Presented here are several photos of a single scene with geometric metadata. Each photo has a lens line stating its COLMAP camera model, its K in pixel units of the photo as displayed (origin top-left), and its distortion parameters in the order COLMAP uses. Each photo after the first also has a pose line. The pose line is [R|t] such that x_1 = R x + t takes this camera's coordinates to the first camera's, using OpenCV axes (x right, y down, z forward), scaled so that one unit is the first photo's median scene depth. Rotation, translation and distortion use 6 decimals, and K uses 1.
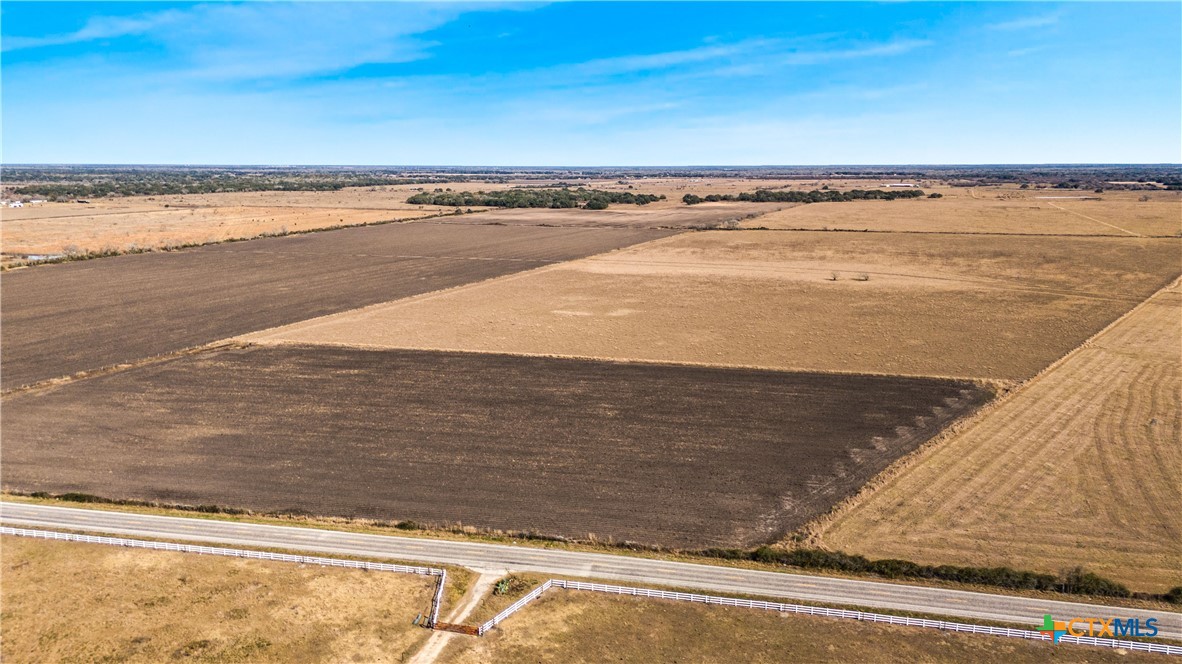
lens RADIAL K [[859.0, 0, 590.3], [0, 859.0, 325.9], [0, 0, 1]] dist [0.070296, -0.057141]
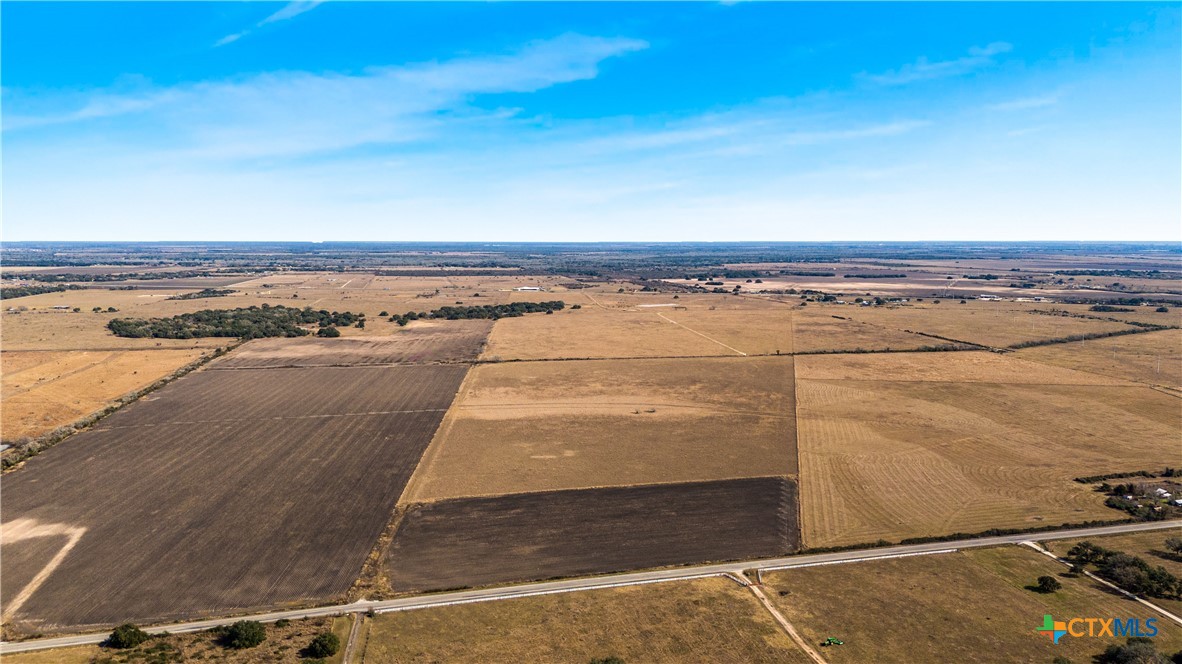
lens RADIAL K [[859.0, 0, 594.7], [0, 859.0, 332.0], [0, 0, 1]] dist [0.070296, -0.057141]
pose [[0.886365, -0.045748, 0.460722, -0.682172], [0.082219, 0.994843, -0.059394, -0.147489], [-0.455629, 0.090525, 0.885555, -0.550287]]
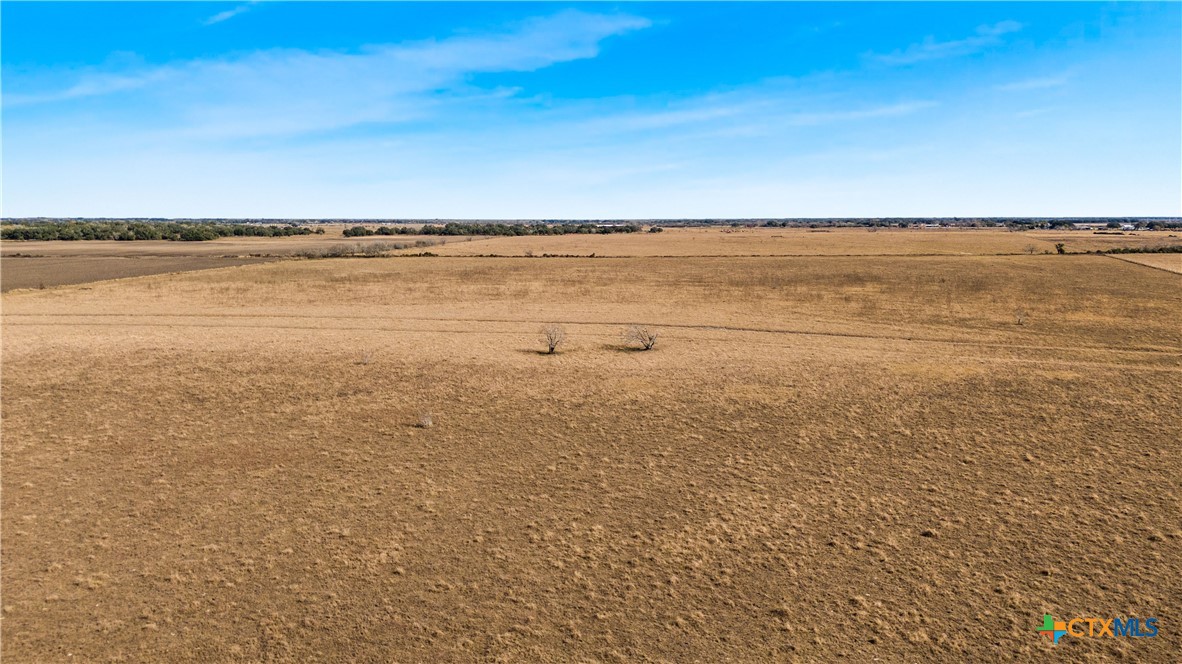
lens RADIAL K [[859.0, 0, 602.5], [0, 859.0, 334.1], [0, 0, 1]] dist [0.070296, -0.057141]
pose [[0.942156, -0.042487, 0.332470, 0.248426], [0.060124, 0.997267, -0.042936, -0.057189], [-0.329737, 0.060442, 0.942136, 0.885378]]
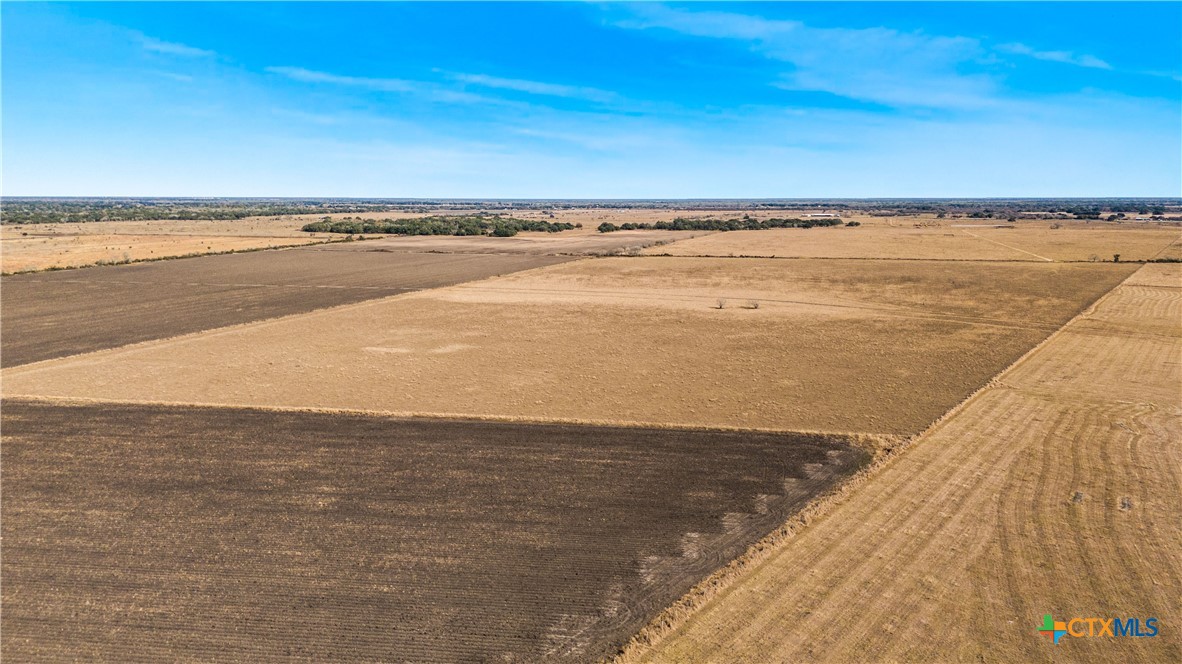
lens RADIAL K [[859.0, 0, 586.4], [0, 859.0, 326.1], [0, 0, 1]] dist [0.070296, -0.057141]
pose [[0.997654, -0.009325, 0.067822, 0.108217], [0.011829, 0.999259, -0.036622, -0.005692], [-0.067430, 0.037339, 0.997025, 0.171344]]
